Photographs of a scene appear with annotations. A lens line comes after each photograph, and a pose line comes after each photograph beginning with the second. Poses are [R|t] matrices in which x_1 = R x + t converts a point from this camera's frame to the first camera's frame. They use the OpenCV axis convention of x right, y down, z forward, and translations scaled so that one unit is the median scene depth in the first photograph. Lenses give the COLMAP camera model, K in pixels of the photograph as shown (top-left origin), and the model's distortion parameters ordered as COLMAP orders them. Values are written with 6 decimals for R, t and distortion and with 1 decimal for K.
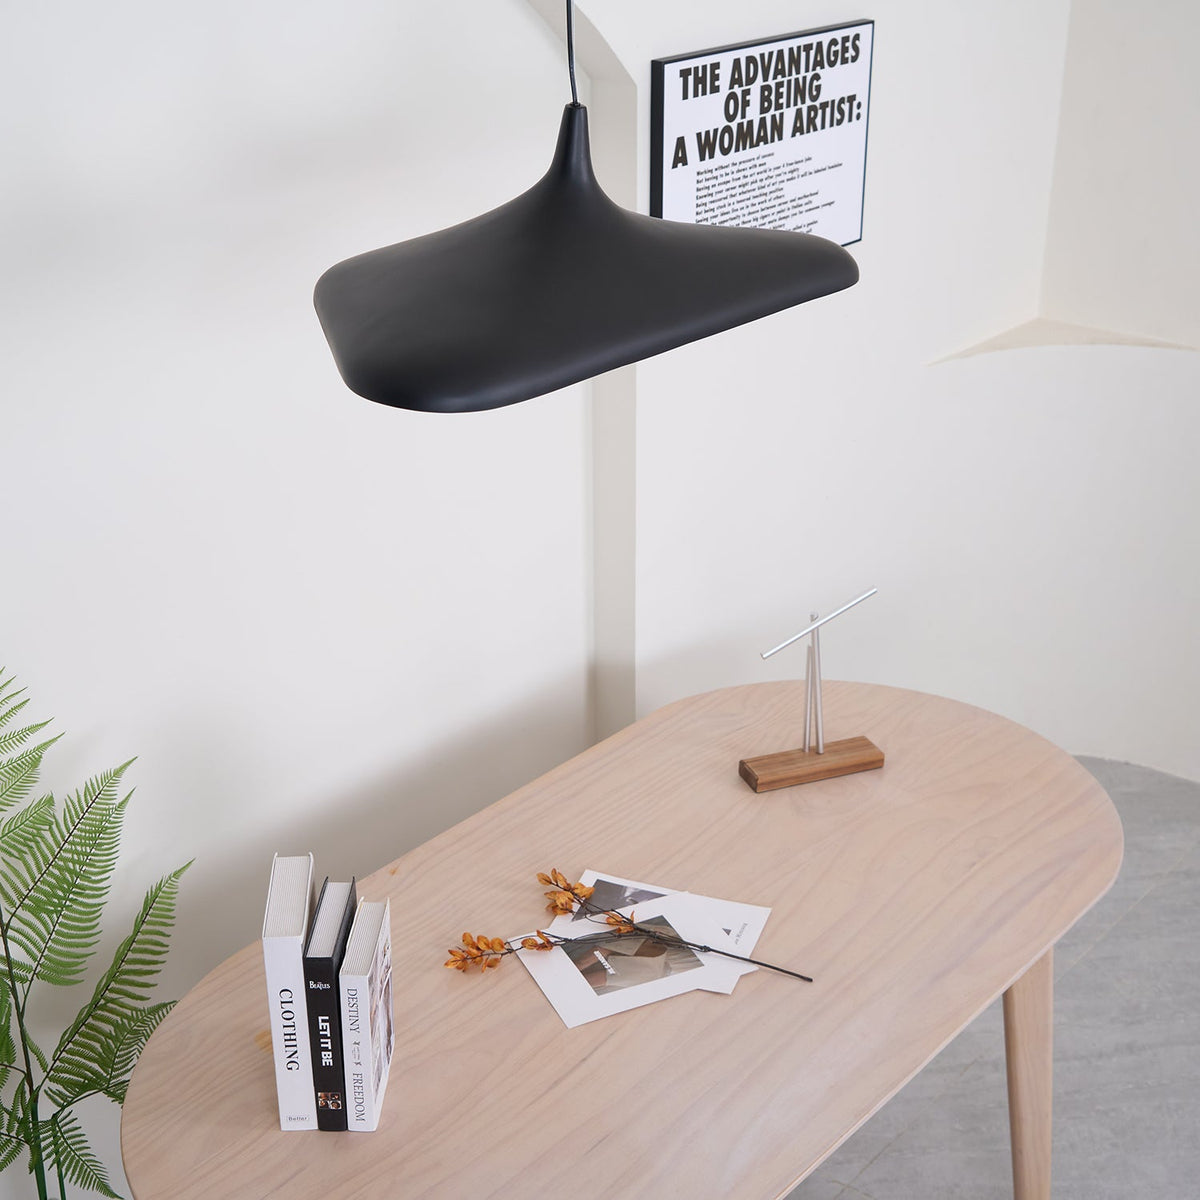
lens RADIAL K [[1767.9, 0, 597.0], [0, 1767.9, 605.5], [0, 0, 1]] dist [-0.014108, 0.000000]
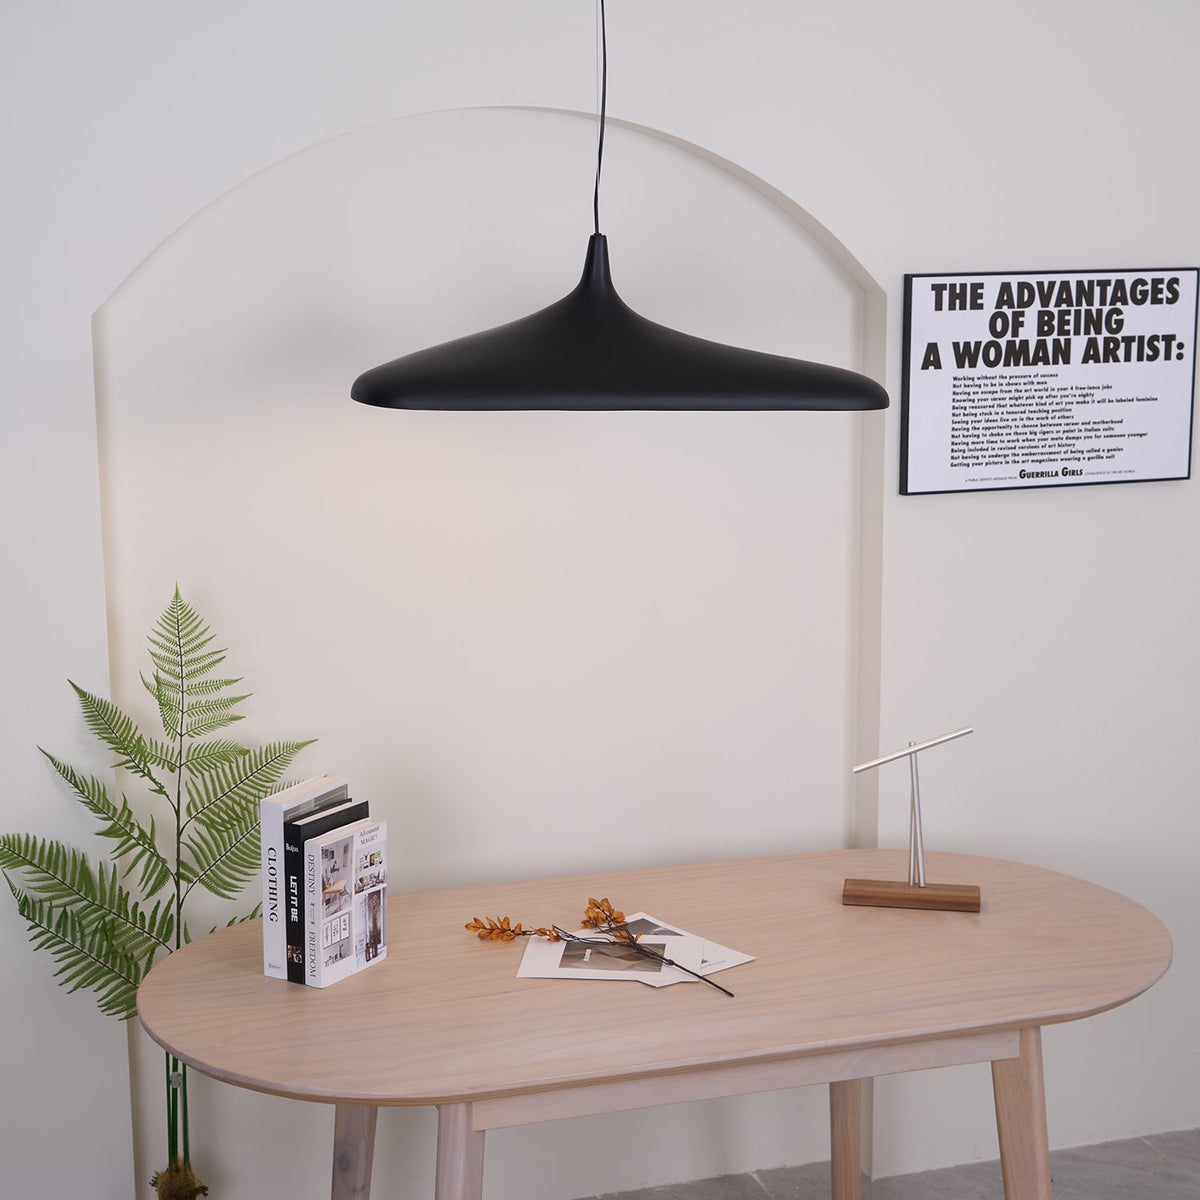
lens RADIAL K [[2185.6, 0, 604.8], [0, 2185.6, 608.6], [0, 0, 1]] dist [0.019215, 0.000000]
pose [[0.863751, 0.098063, -0.494285, 0.617482], [-0.219028, 0.956441, -0.192995, 0.227297], [0.453829, 0.274962, 0.847606, -0.245005]]
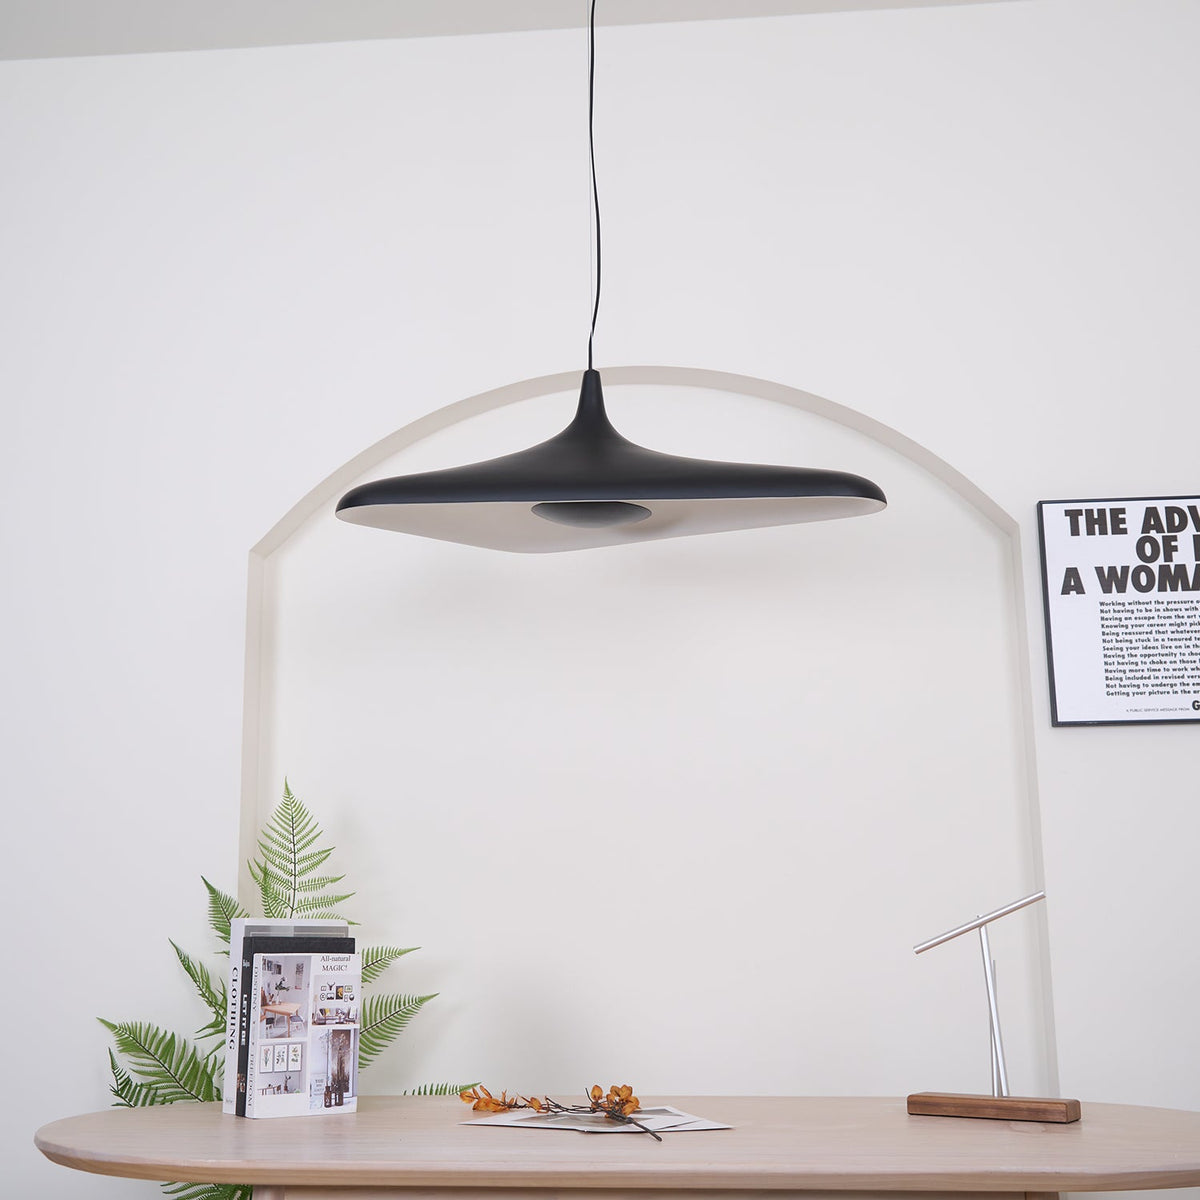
lens RADIAL K [[1599.9, 0, 601.7], [0, 1599.9, 603.8], [0, 0, 1]] dist [-0.016147, 0.000000]
pose [[0.595242, -0.171110, -0.785117, 0.696343], [-0.342599, 0.829766, -0.440585, 0.309385], [0.726851, 0.531235, 0.435290, 0.402857]]
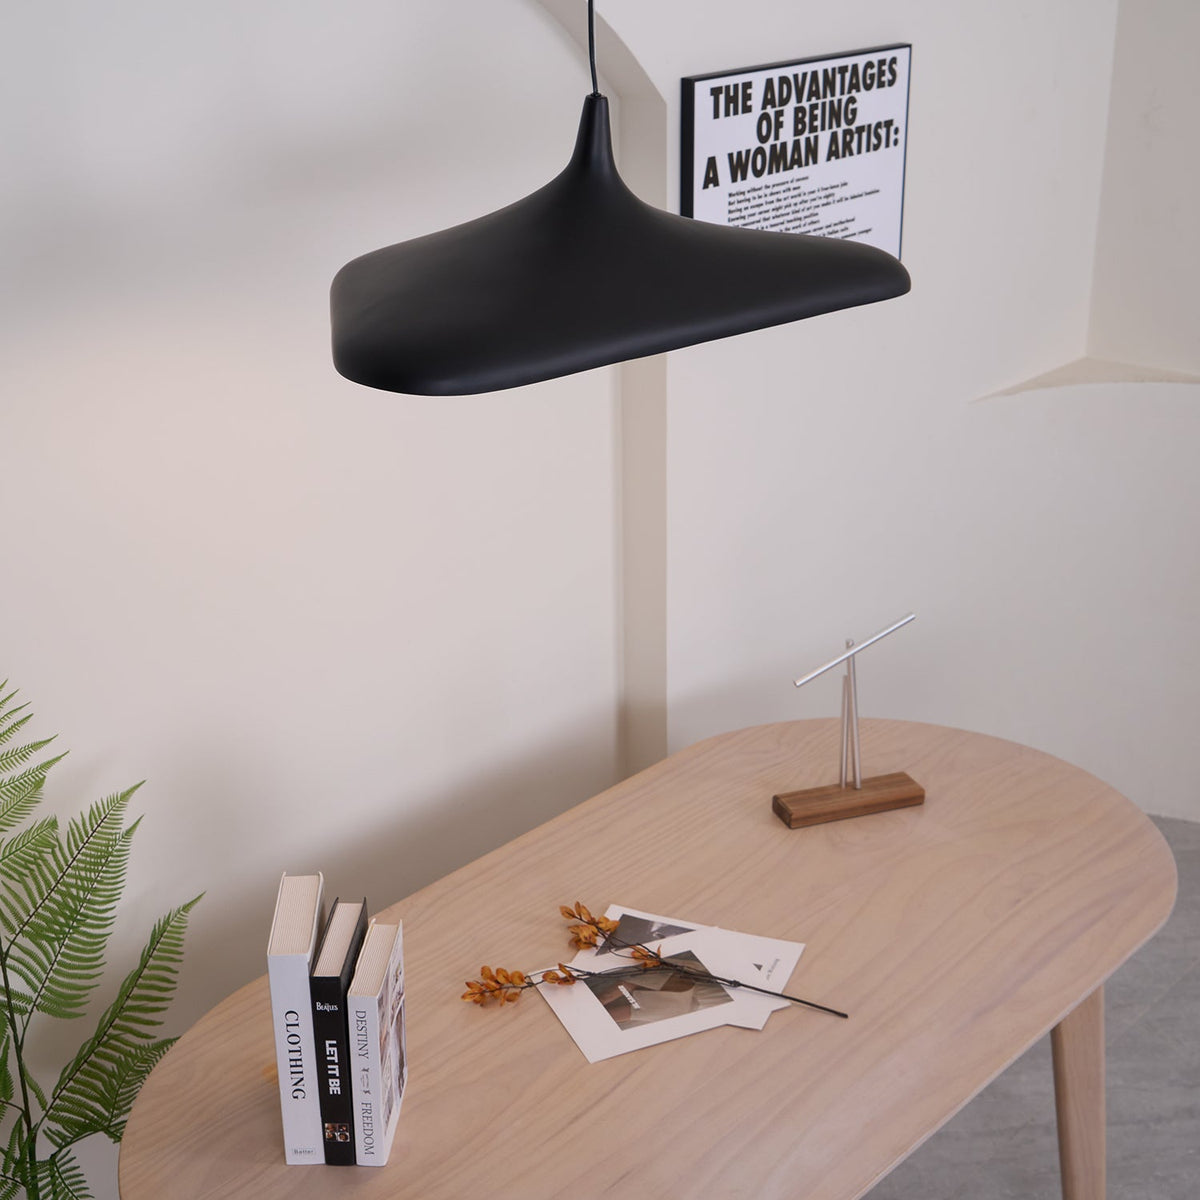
lens RADIAL K [[1815.8, 0, 602.9], [0, 1815.8, 605.6], [0, 0, 1]] dist [-0.001236, 0.000000]
pose [[0.999776, 0.000583, -0.021161, 0.009320], [-0.001613, 0.998813, -0.048684, 0.033921], [0.021108, 0.048708, 0.998590, 0.009414]]
